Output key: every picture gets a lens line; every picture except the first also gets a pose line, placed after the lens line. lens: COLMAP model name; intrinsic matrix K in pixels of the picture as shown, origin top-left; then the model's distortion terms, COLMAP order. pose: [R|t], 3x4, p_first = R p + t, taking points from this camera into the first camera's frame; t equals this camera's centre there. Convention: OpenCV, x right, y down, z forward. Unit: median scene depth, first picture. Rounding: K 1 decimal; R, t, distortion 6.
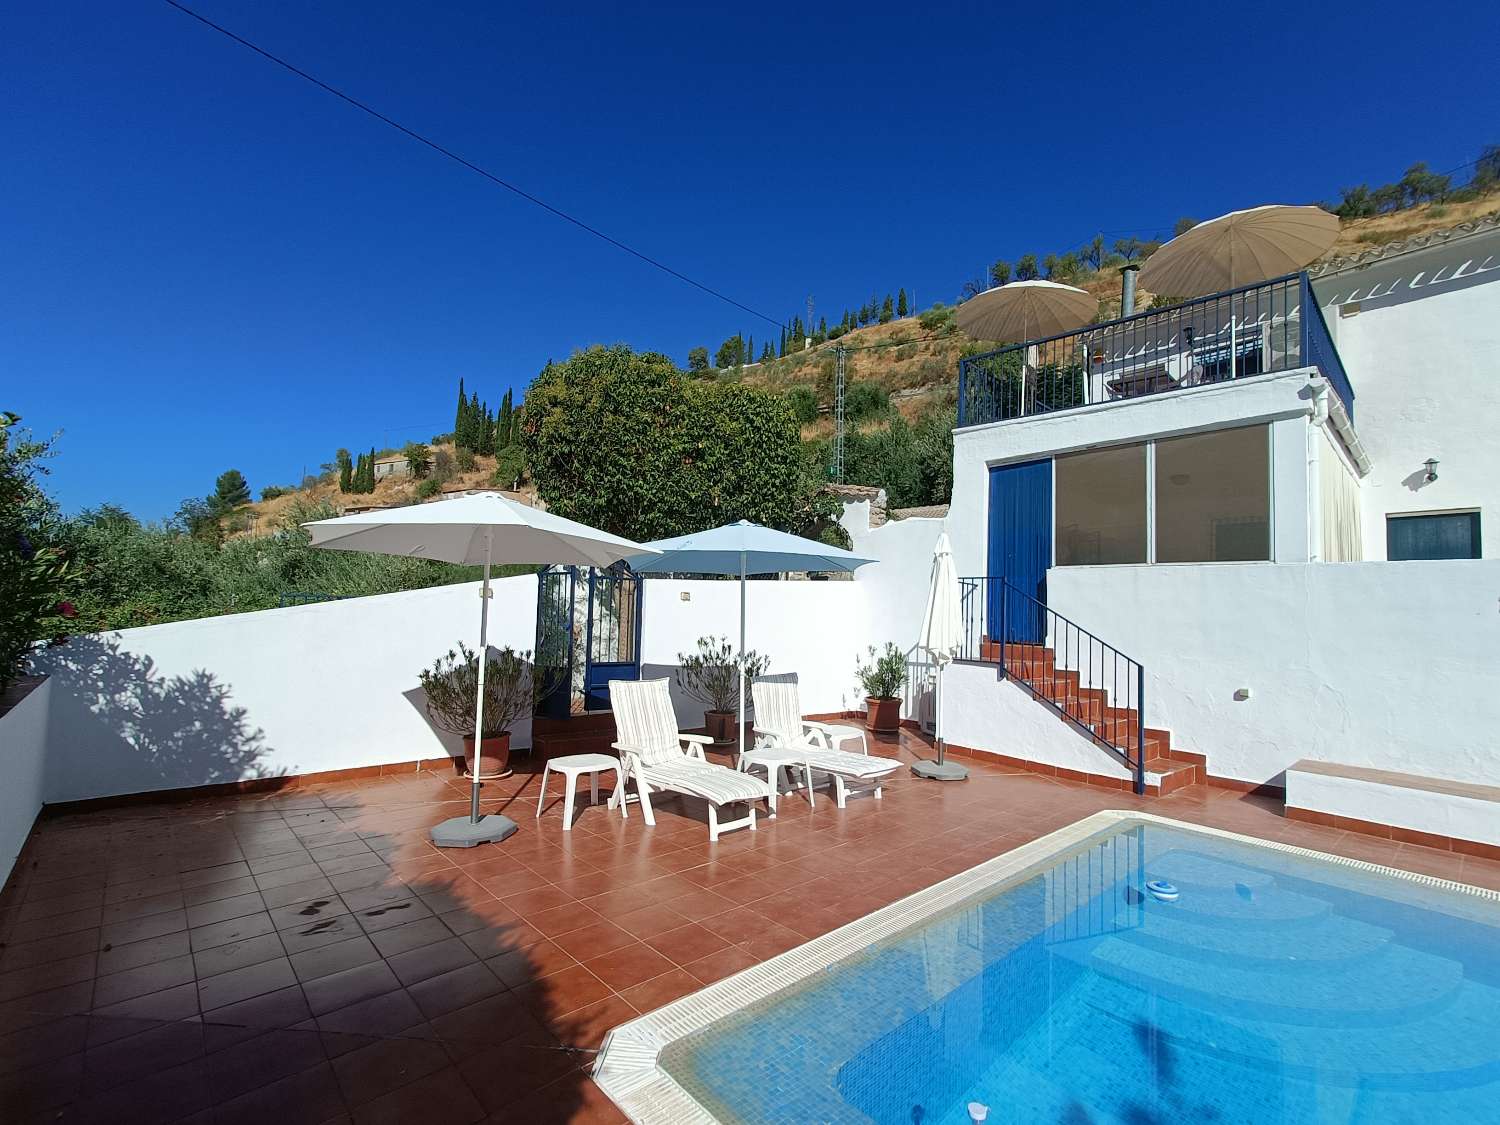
lens RADIAL K [[672.5, 0, 759.5], [0, 672.5, 569.7], [0, 0, 1]] dist [0.004028, -0.001485]
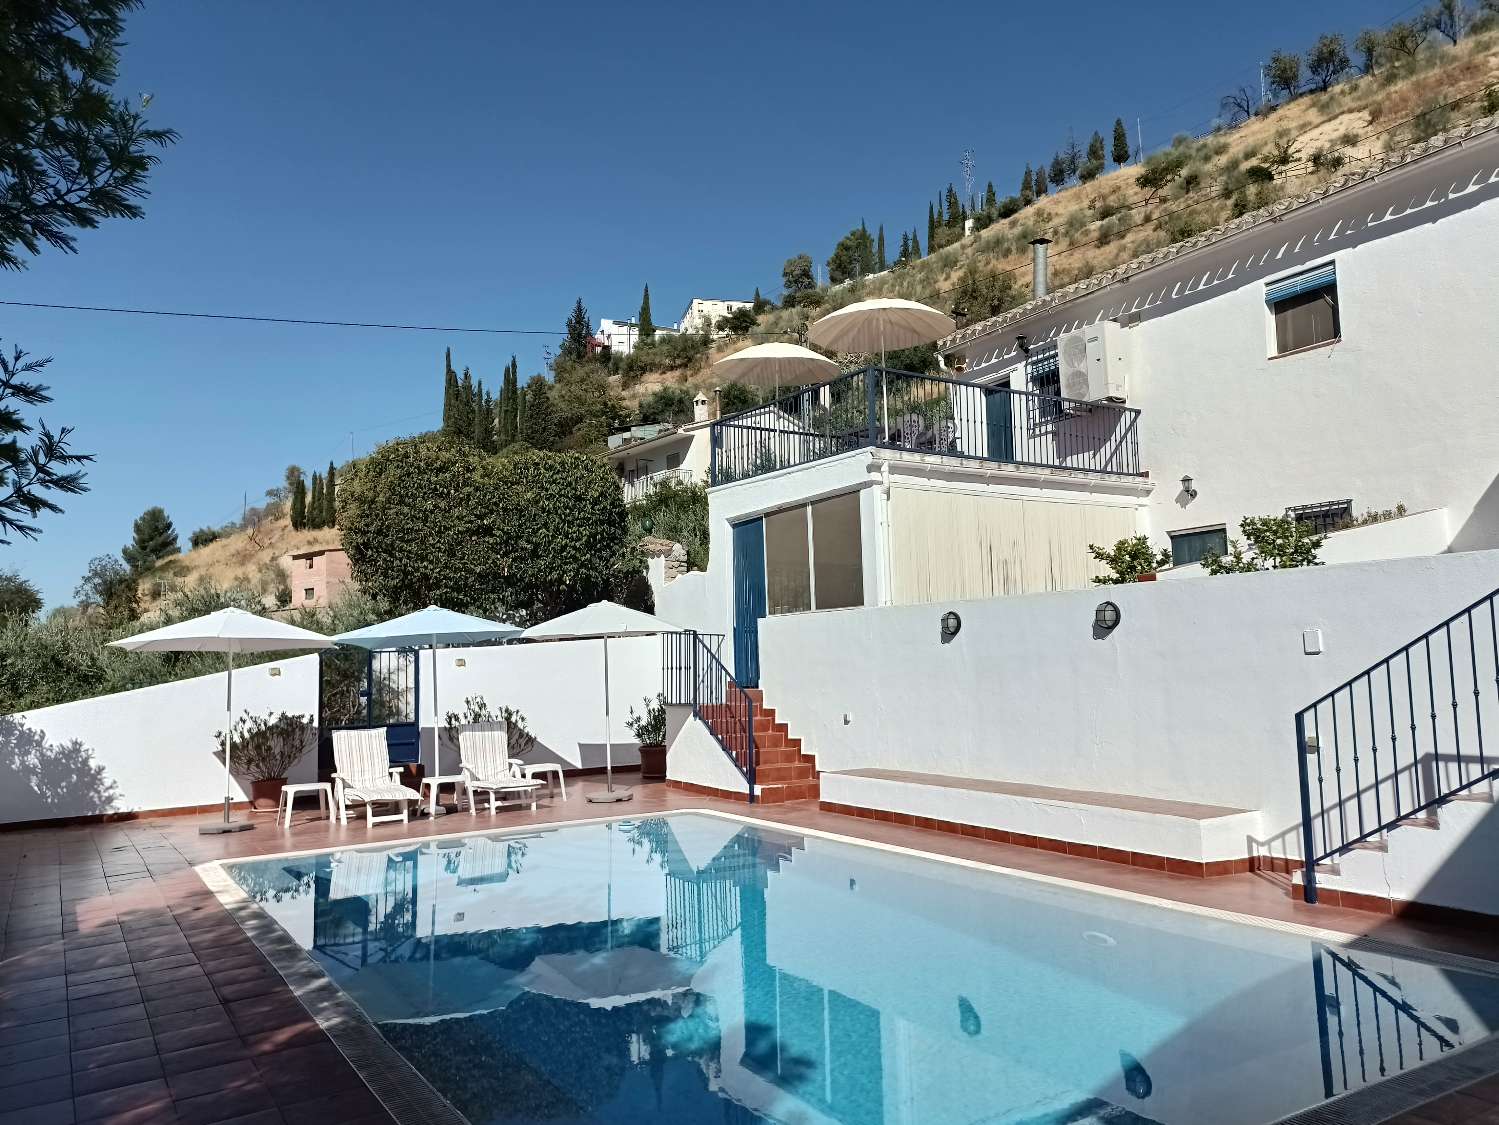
lens RADIAL K [[1105.1, 0, 750.6], [0, 1105.1, 547.4], [0, 0, 1]] dist [0.058104, -0.048849]
pose [[0.981195, -0.077366, -0.176838, 0.645512], [0.068938, 0.996195, -0.053323, -0.018111], [0.180291, 0.040130, 0.982794, -0.687295]]
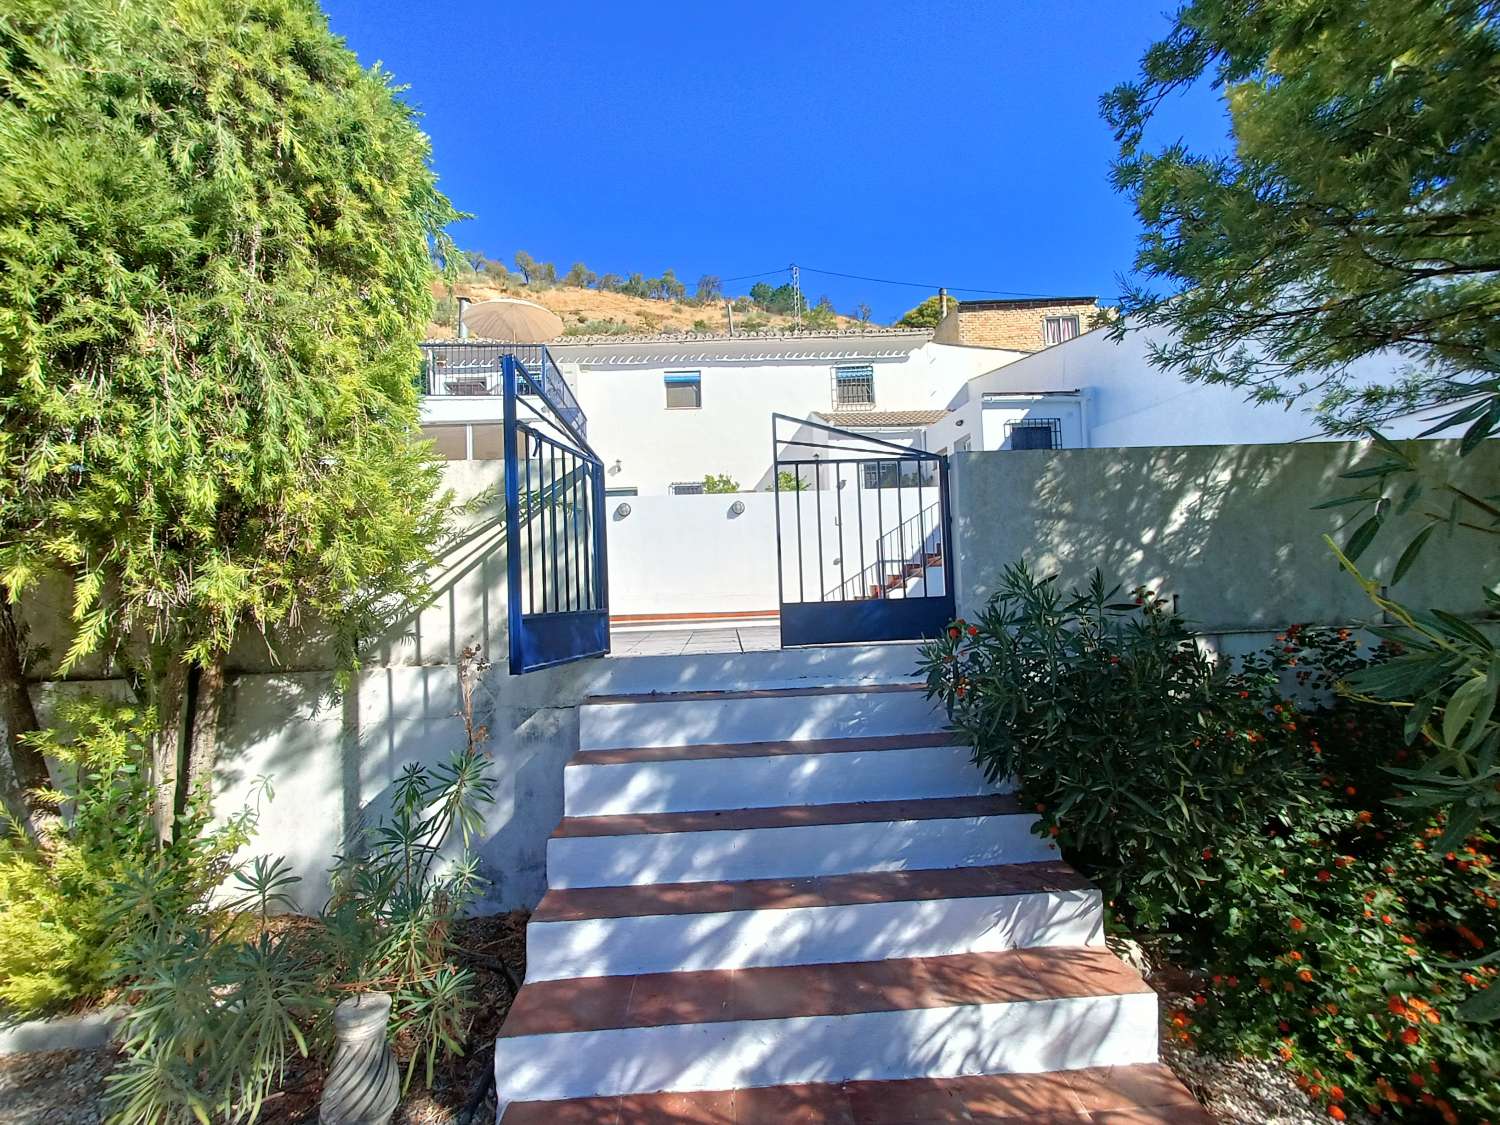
lens RADIAL K [[672.5, 0, 755.4], [0, 672.5, 570.2], [0, 0, 1]] dist [0.004028, -0.001485]
pose [[0.632392, -0.017712, 0.774446, -0.195001], [0.010457, 0.999843, 0.014328, 0.115183], [-0.774578, -0.000962, 0.632478, -0.447499]]
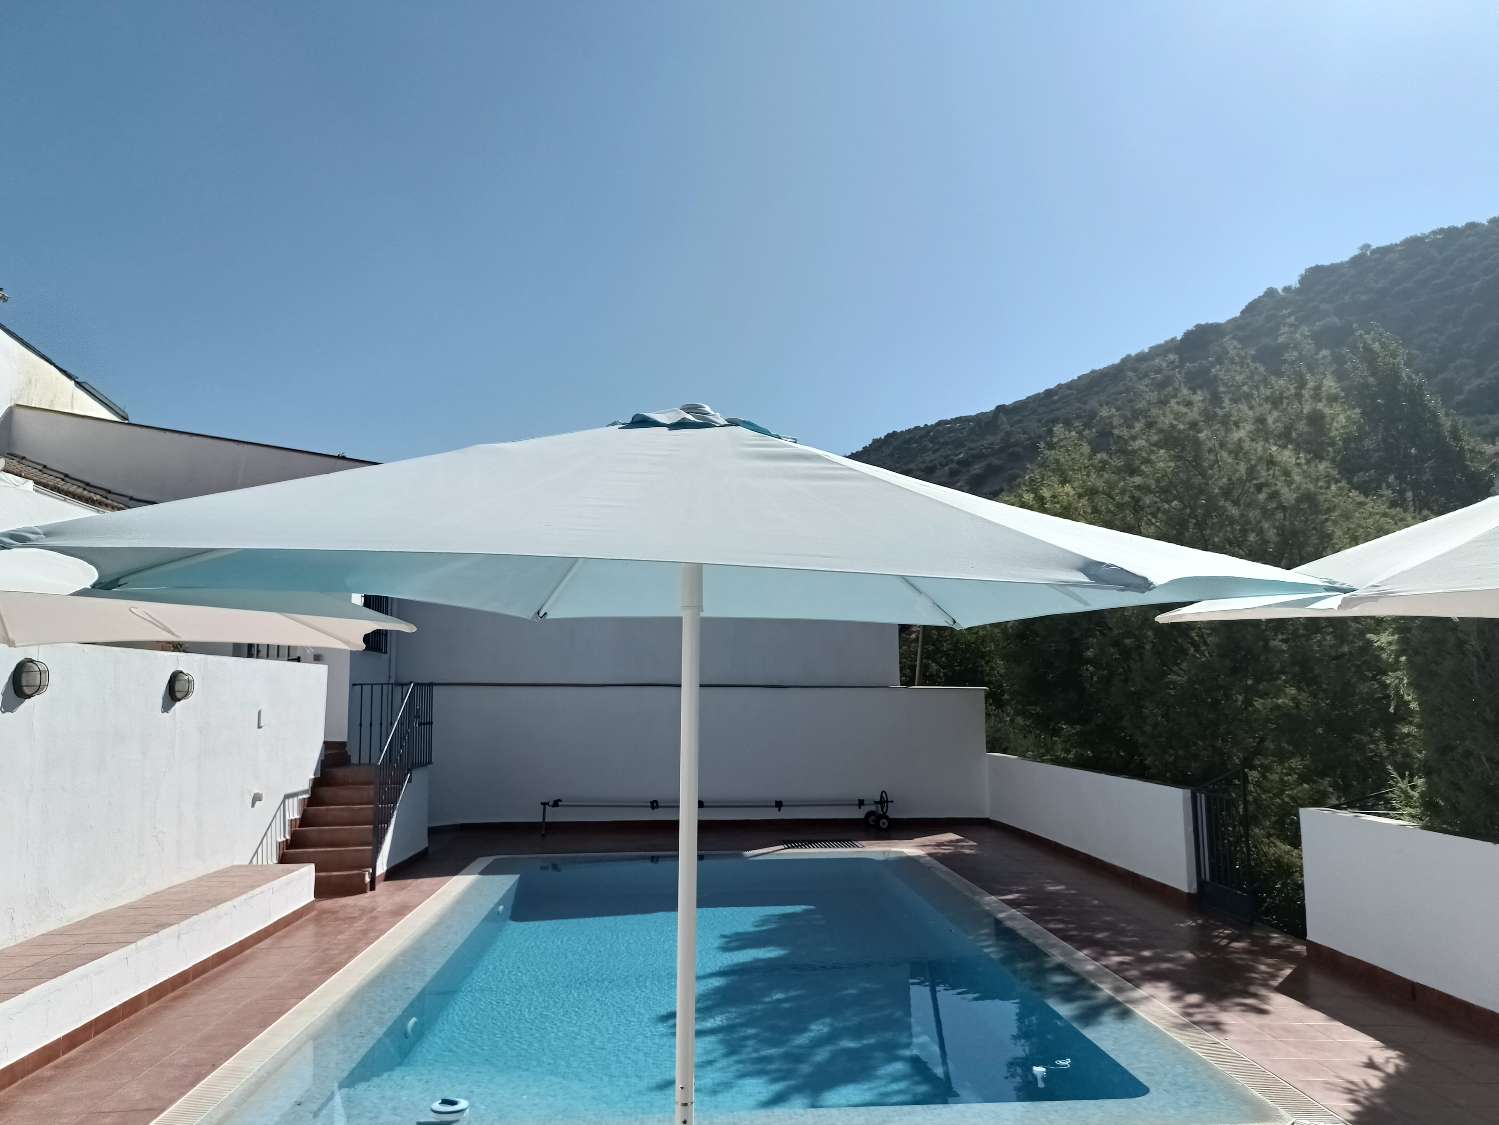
lens RADIAL K [[1105.1, 0, 760.1], [0, 1105.1, 528.0], [0, 0, 1]] dist [0.058104, -0.048849]
pose [[-0.785749, 0.068225, 0.614771, -0.180847], [-0.054792, 0.982314, -0.179044, 0.024816], [-0.616114, -0.174369, -0.768114, 0.838423]]
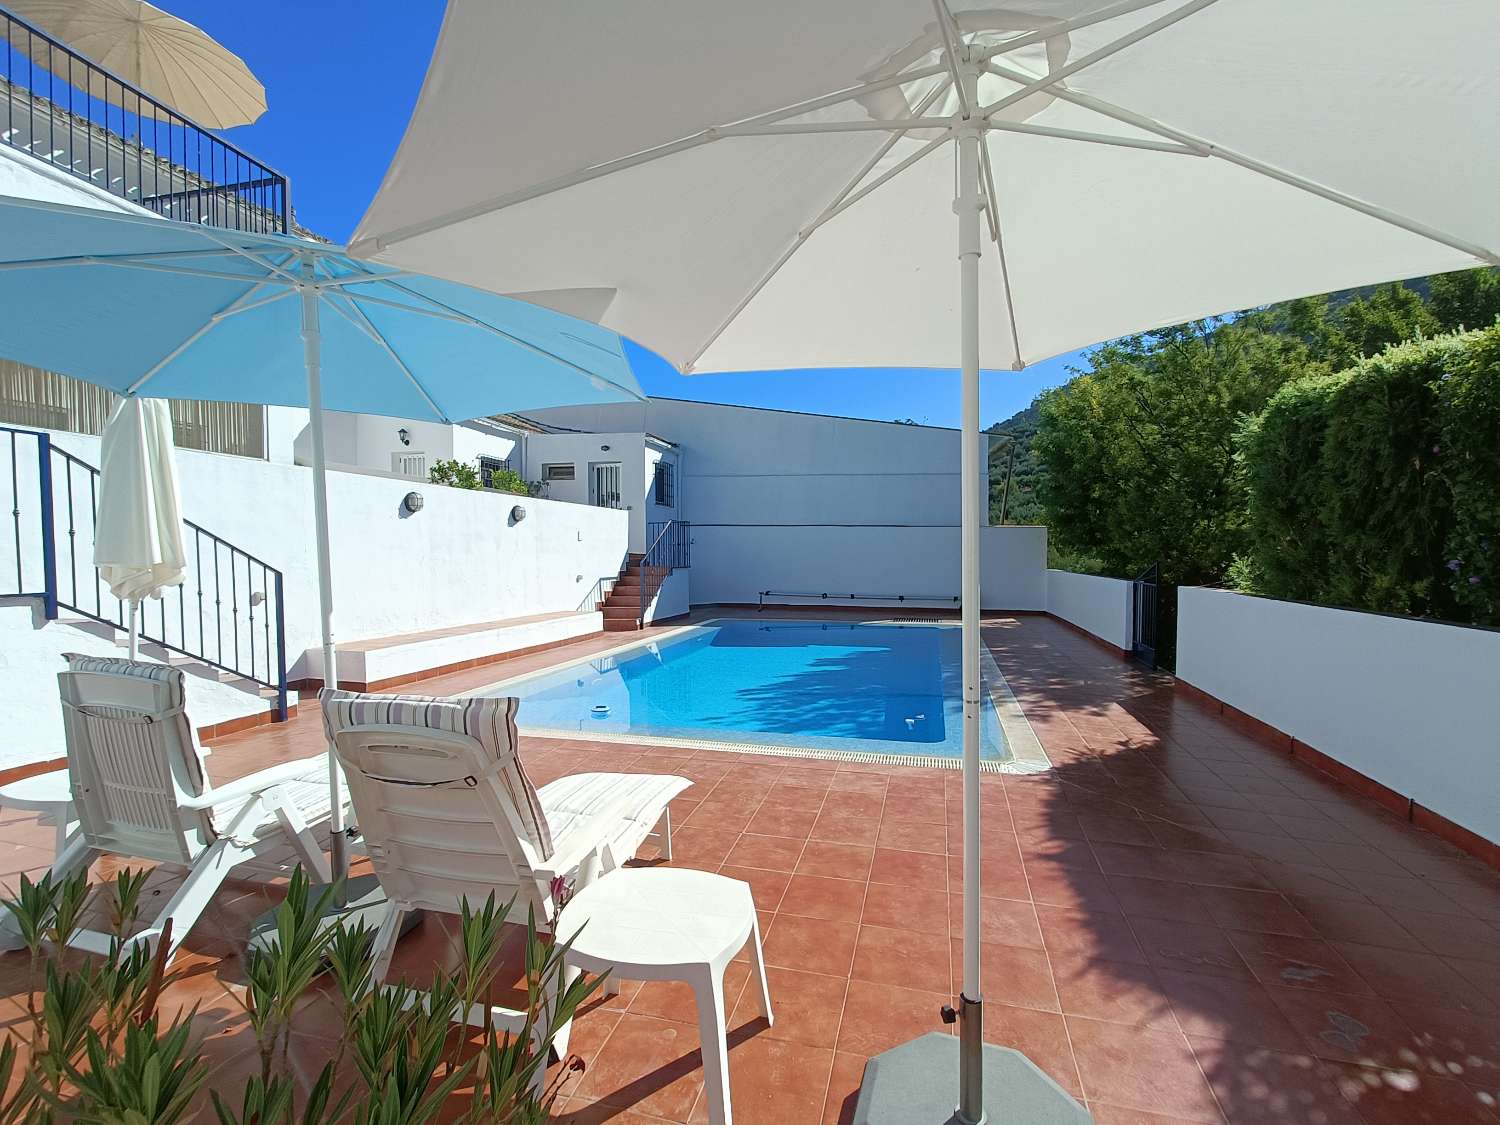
lens RADIAL K [[672.5, 0, 758.1], [0, 672.5, 568.2], [0, 0, 1]] dist [0.004028, -0.001485]
pose [[-0.541204, -0.048963, 0.839465, -0.319730], [-0.065413, 0.997730, 0.016021, 0.057353], [-0.838343, -0.046241, -0.543178, 0.649521]]
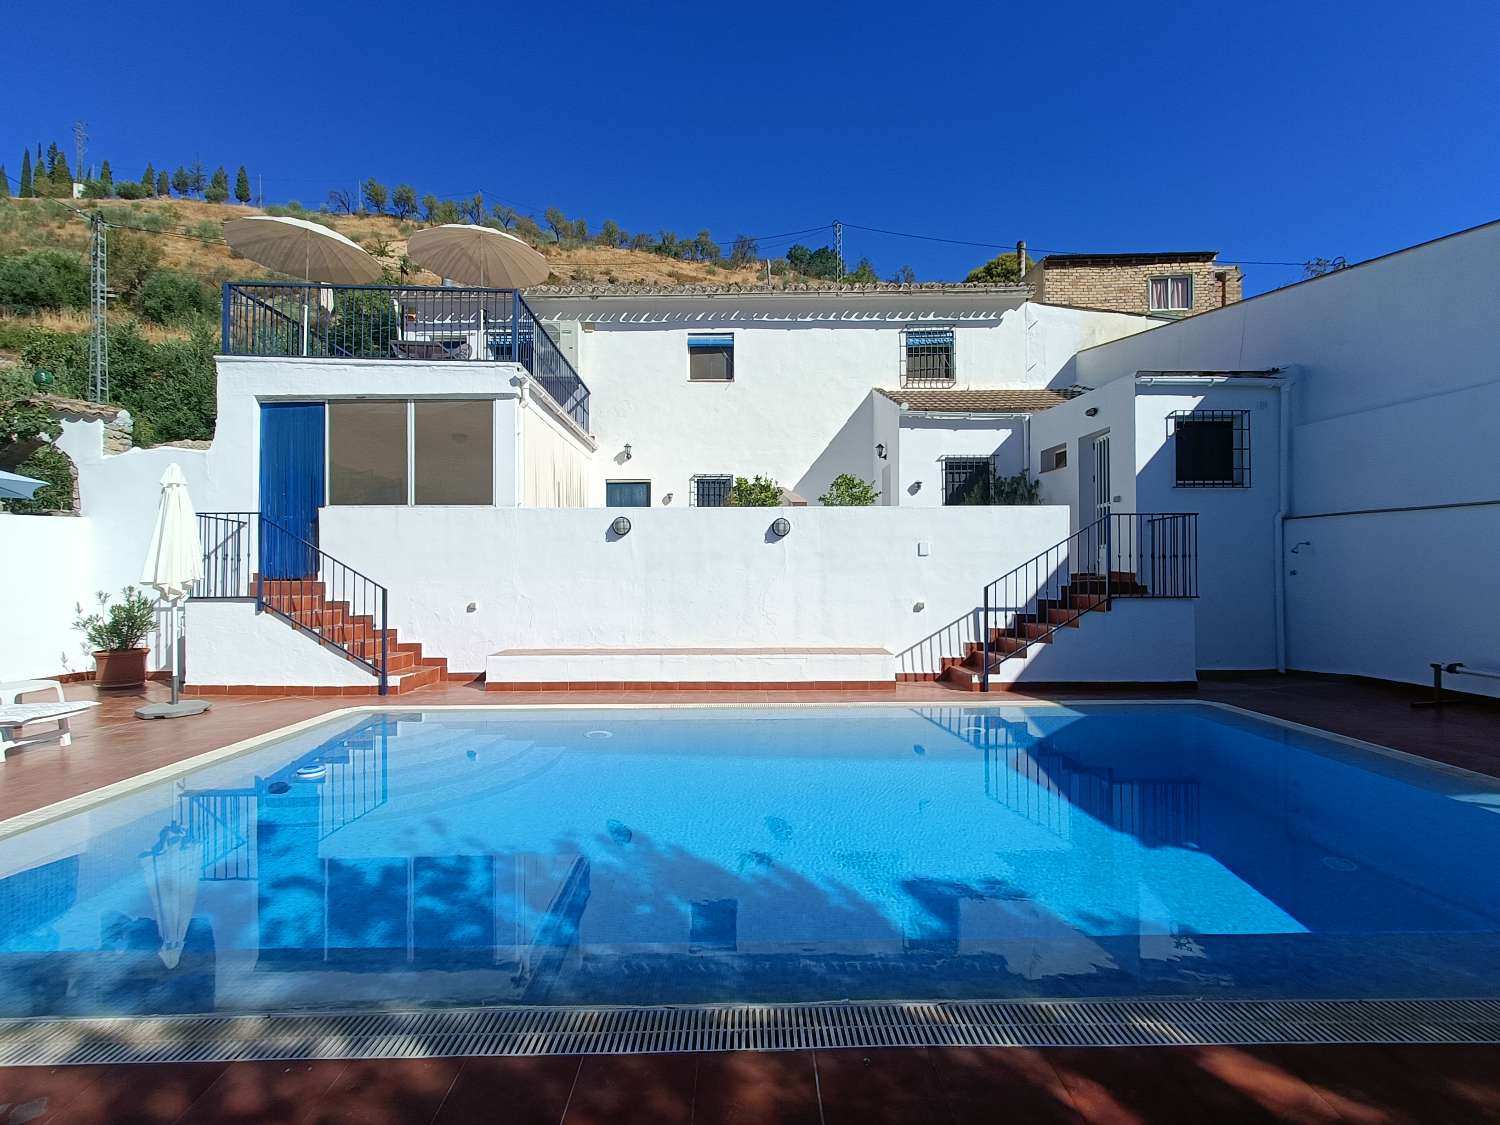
lens RADIAL K [[672.5, 0, 755.5], [0, 672.5, 566.3], [0, 0, 1]] dist [0.004028, -0.001485]
pose [[0.662961, -0.027691, 0.748141, 0.075602], [-0.019738, 0.998322, 0.054442, 0.017136], [-0.748393, -0.050860, 0.661302, -0.188252]]
